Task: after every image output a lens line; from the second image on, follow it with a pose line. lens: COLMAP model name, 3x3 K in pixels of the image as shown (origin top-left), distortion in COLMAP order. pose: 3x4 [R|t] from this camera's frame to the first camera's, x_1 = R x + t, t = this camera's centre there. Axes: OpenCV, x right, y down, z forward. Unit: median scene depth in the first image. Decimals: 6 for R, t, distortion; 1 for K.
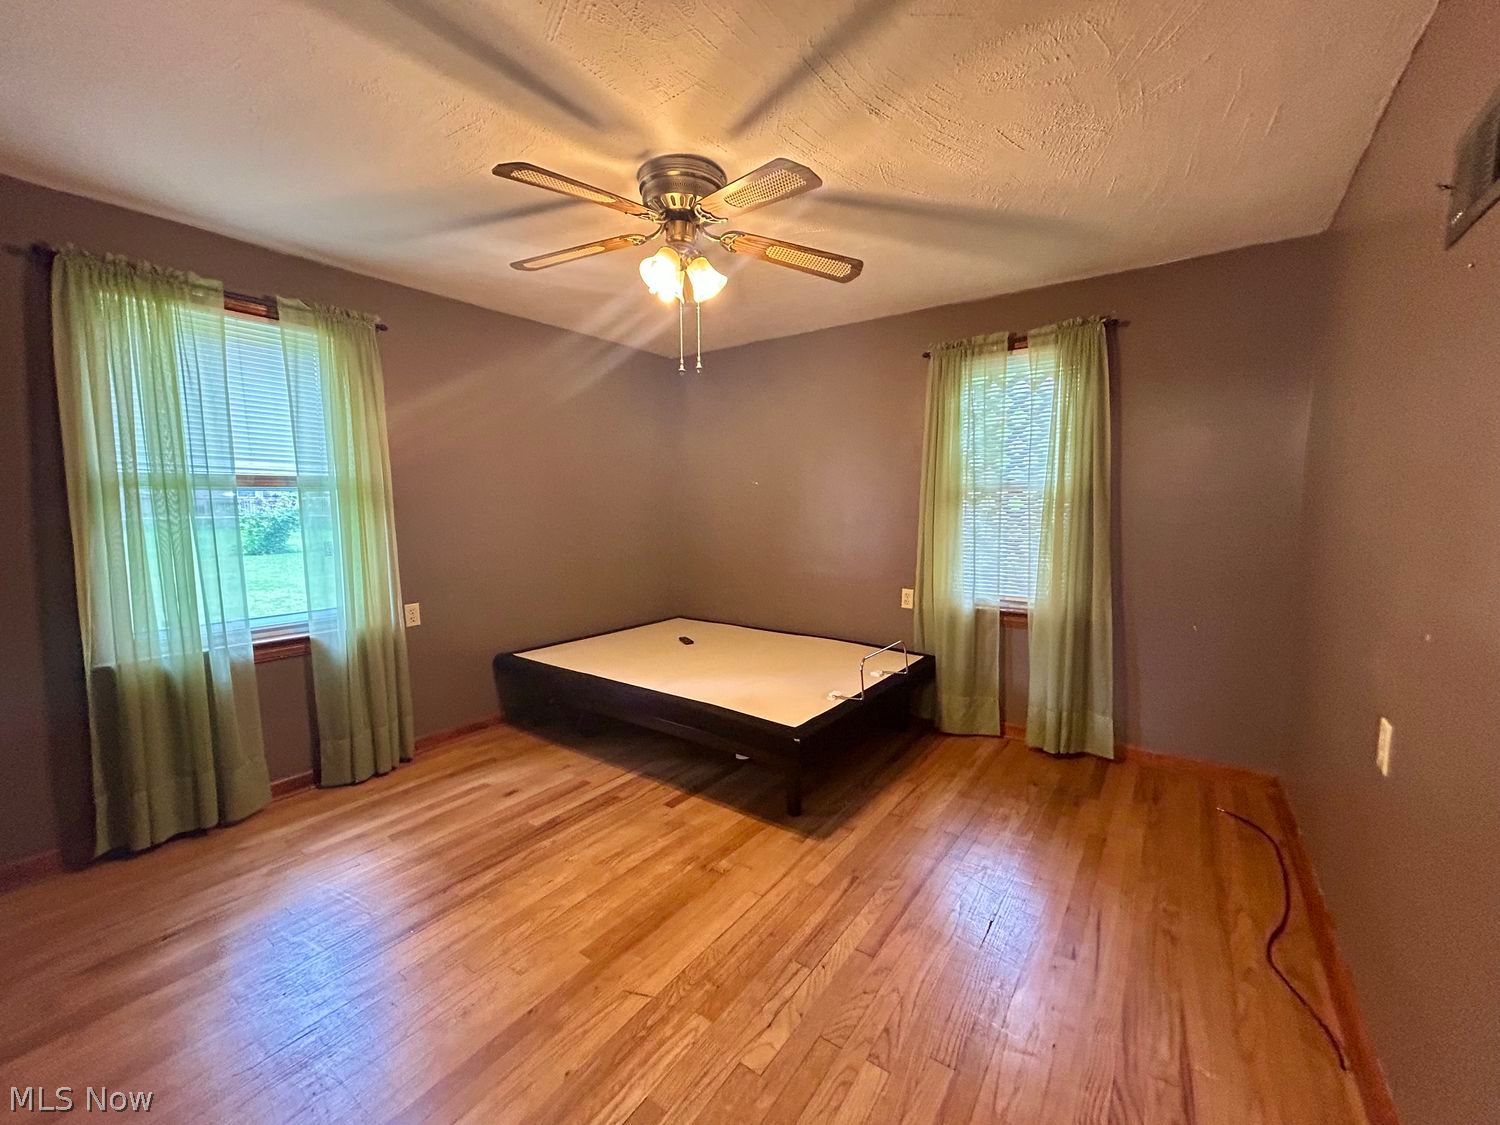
lens RADIAL K [[608.8, 0, 749.0], [0, 608.8, 558.5], [0, 0, 1]] dist [0.000108, 0.002281]
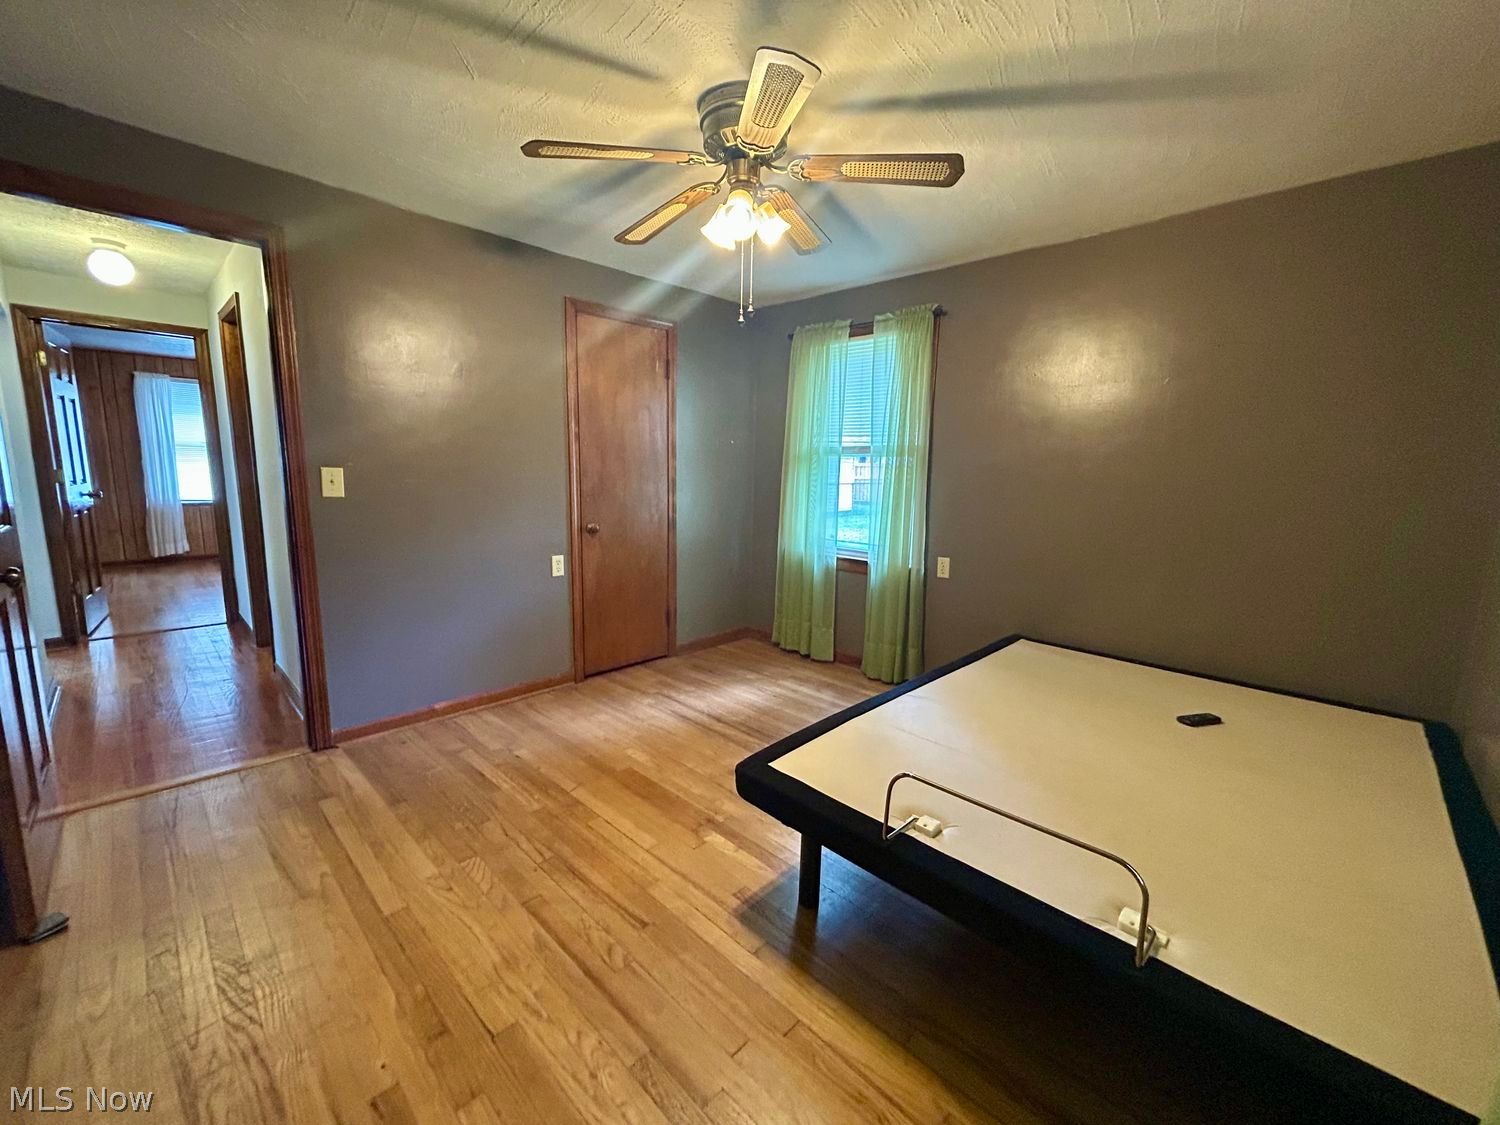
lens RADIAL K [[608.8, 0, 749.0], [0, 608.8, 558.5], [0, 0, 1]] dist [0.000108, 0.002281]
pose [[-0.149826, 0.148183, -0.977545, 0.835446], [-0.108174, 0.980313, 0.165182, -0.097884], [0.982777, 0.130494, -0.130847, 1.127498]]
